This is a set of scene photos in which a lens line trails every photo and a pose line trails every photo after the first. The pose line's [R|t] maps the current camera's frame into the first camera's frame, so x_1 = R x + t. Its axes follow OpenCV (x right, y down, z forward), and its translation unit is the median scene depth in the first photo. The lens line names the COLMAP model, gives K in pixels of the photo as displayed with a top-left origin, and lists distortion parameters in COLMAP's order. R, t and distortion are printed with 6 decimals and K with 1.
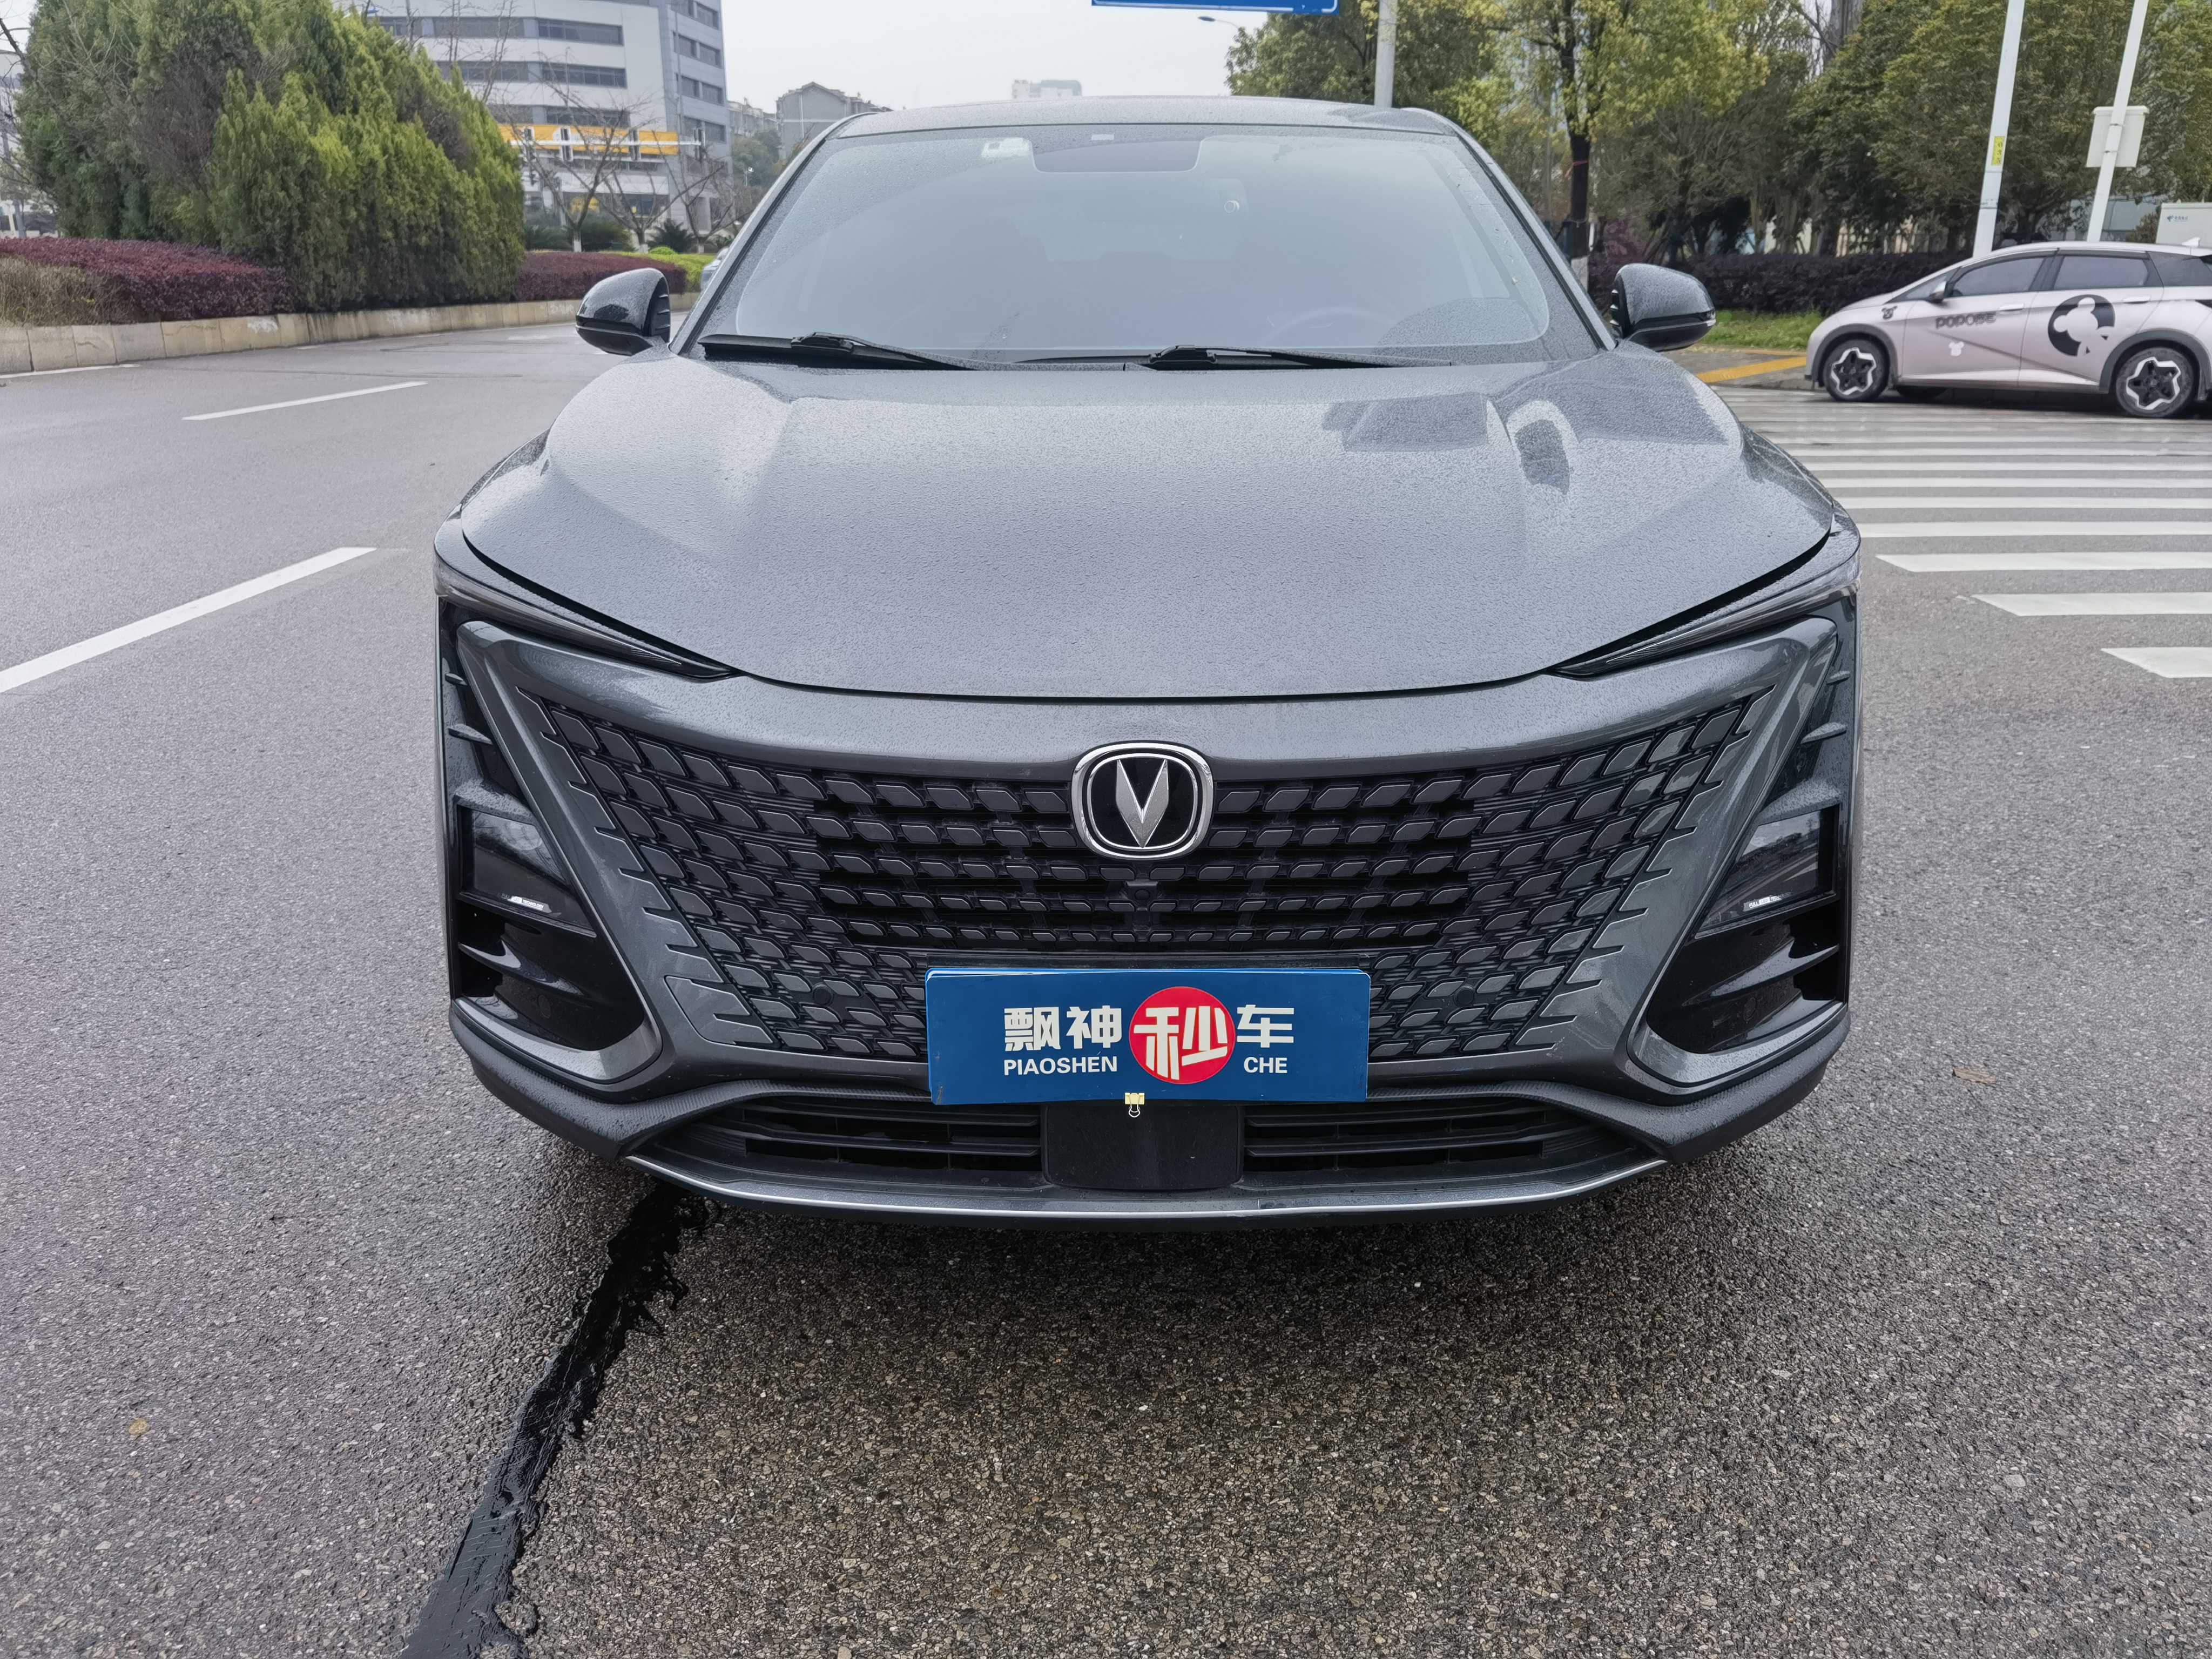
lens RADIAL K [[1746.3, 0, 1066.4], [0, 1746.3, 847.1], [0, 0, 1]] dist [0.059760, -0.065312]
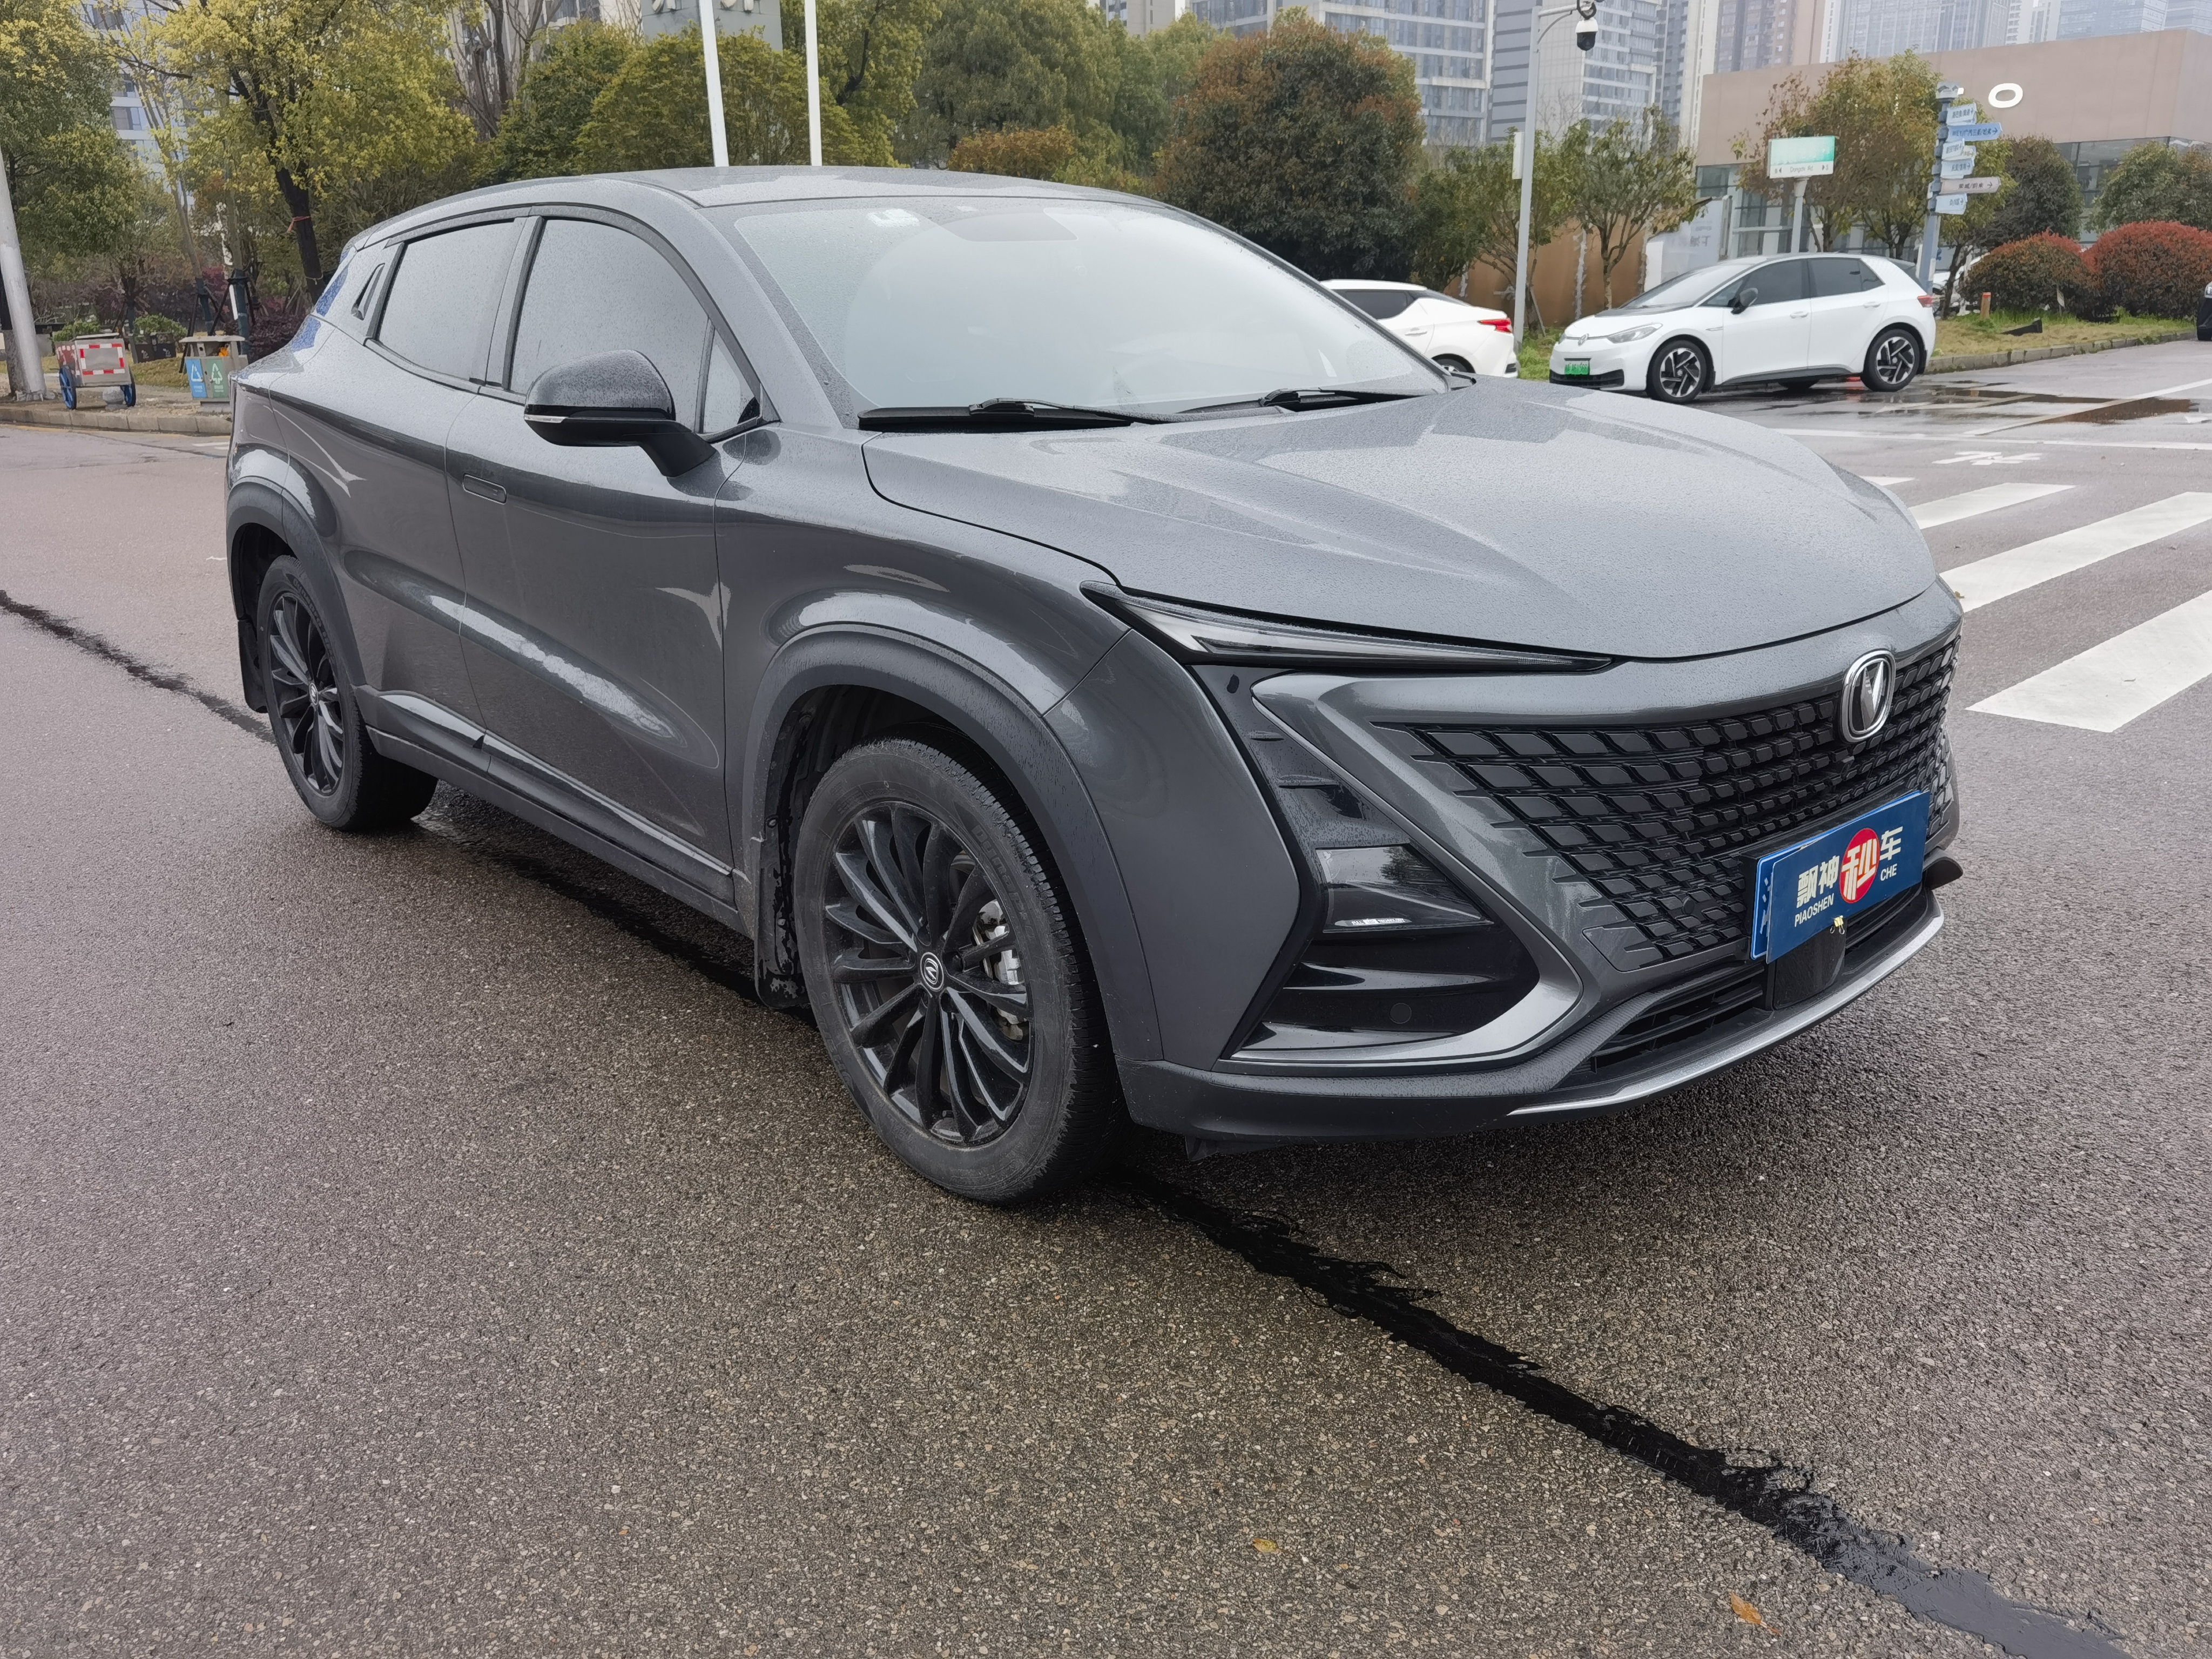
lens RADIAL K [[1746.3, 0, 1114.0], [0, 1746.3, 844.5], [0, 0, 1]] dist [0.059760, -0.065312]
pose [[0.734868, -0.223182, 0.640437, -1.167868], [0.241456, 0.968527, 0.060457, -0.124952], [-0.633773, 0.110209, 0.765628, 0.290133]]
